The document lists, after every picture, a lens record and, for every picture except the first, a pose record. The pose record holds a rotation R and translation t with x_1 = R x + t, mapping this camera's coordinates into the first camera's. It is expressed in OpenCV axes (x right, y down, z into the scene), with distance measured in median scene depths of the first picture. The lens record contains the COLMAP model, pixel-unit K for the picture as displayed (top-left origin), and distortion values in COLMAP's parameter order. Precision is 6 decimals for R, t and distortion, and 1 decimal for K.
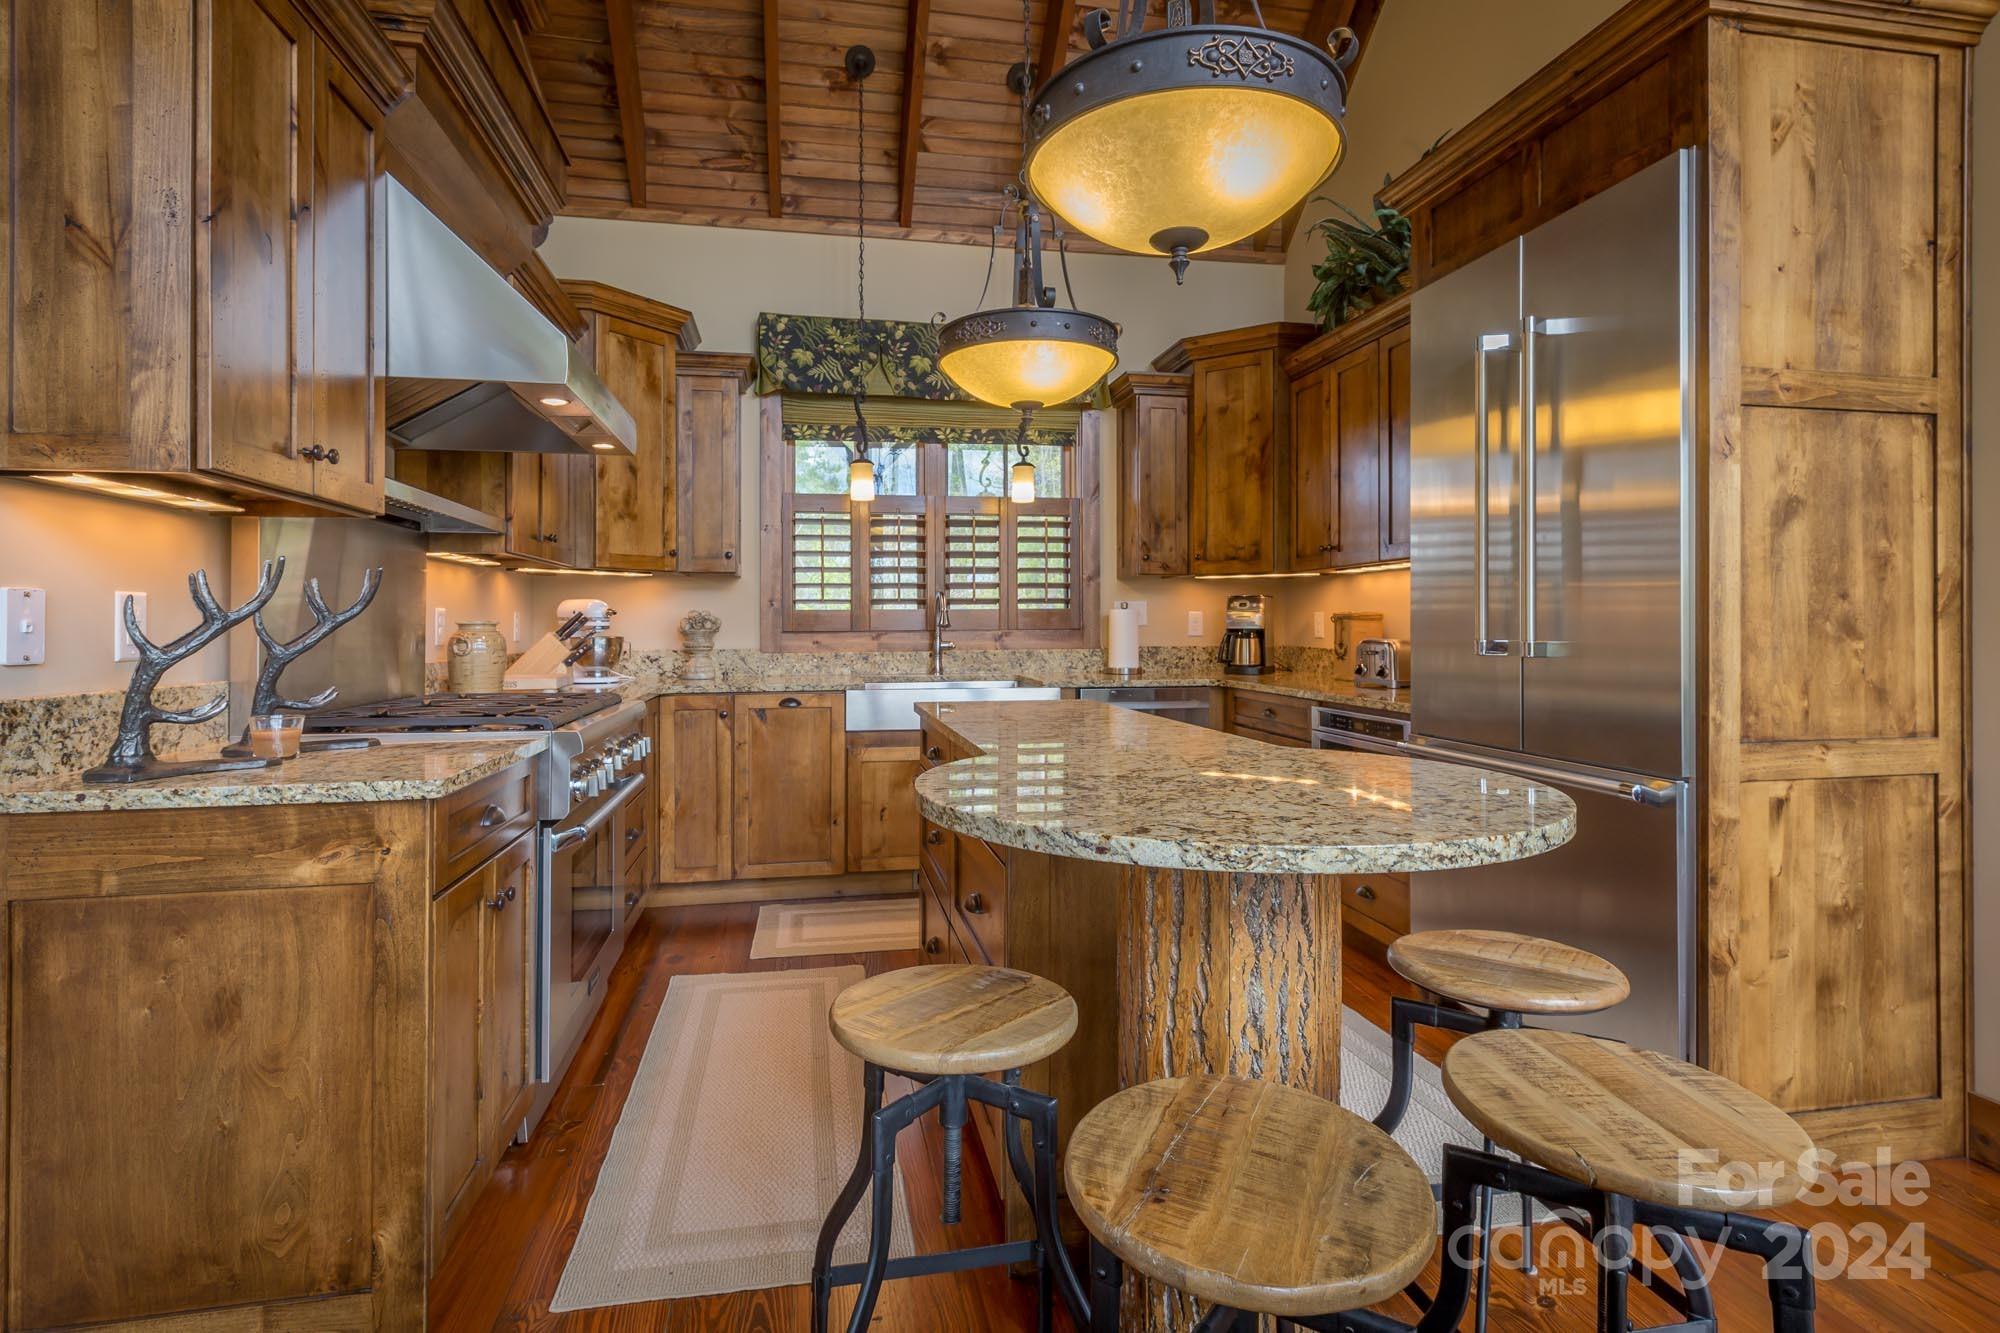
lens RADIAL K [[984.8, 0, 993.7], [0, 984.8, 640.8], [0, 0, 1]] dist [0.006024, 0.000177]
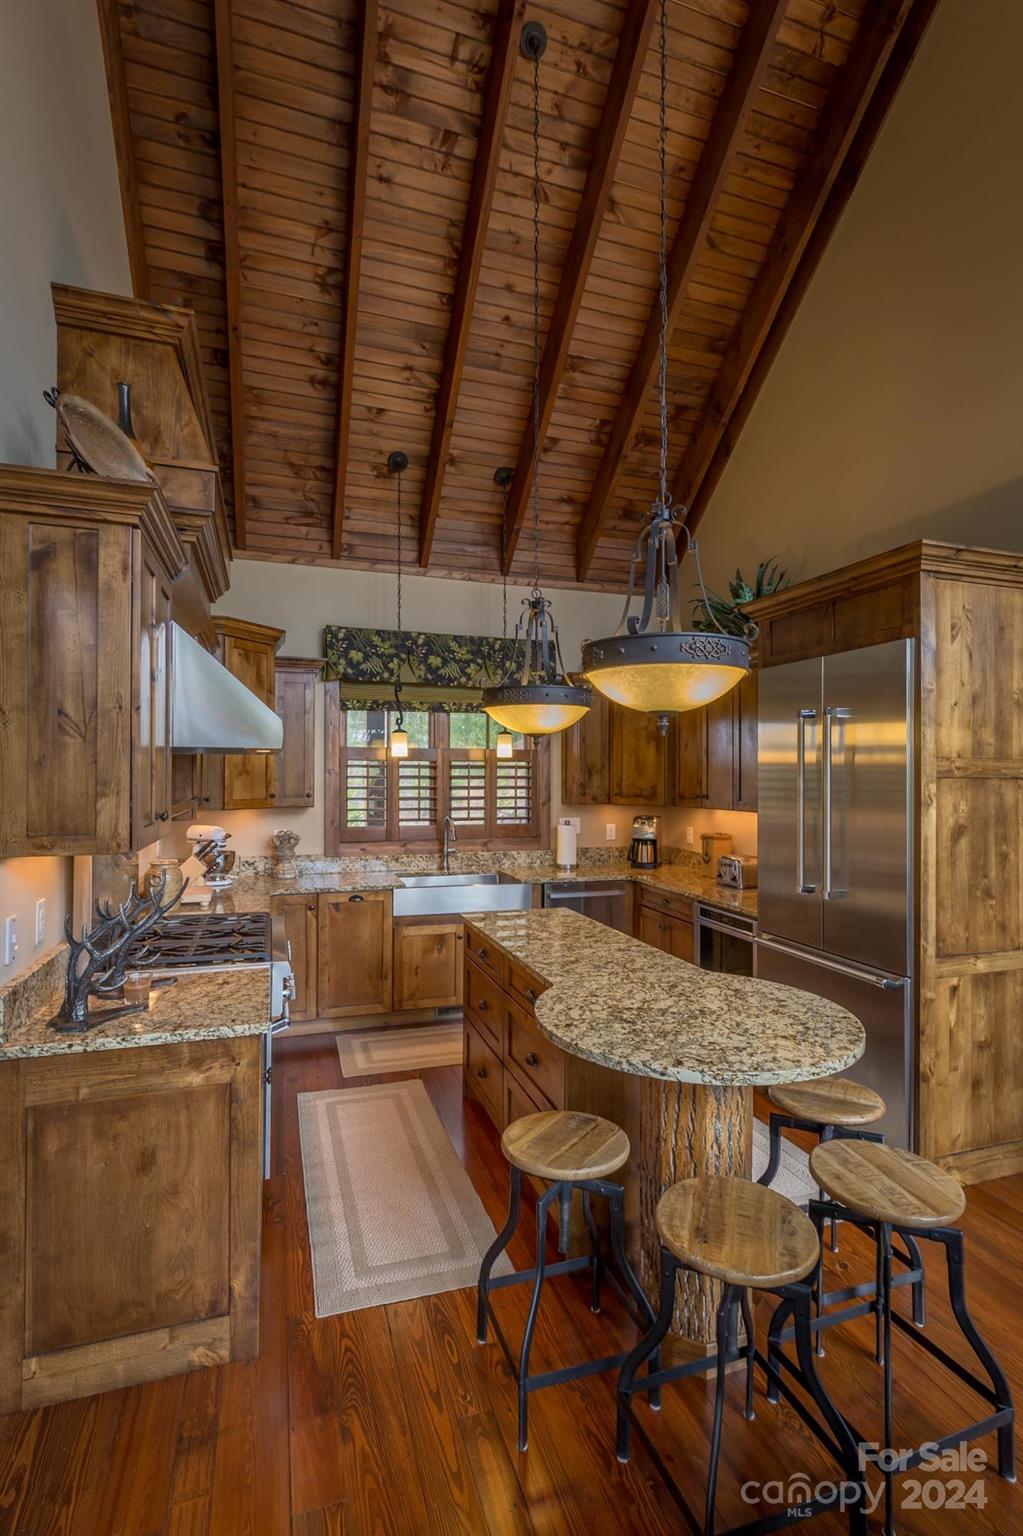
lens RADIAL K [[756.3, 0, 511.5], [0, 756.3, 768.0], [0, 0, 1]] dist [0.006024, 0.000177]
pose [[0.990612, 0.007975, 0.136470, -0.240747], [-0.007096, 0.999951, -0.006927, -0.237051], [-0.136519, 0.005894, 0.990620, -0.316734]]
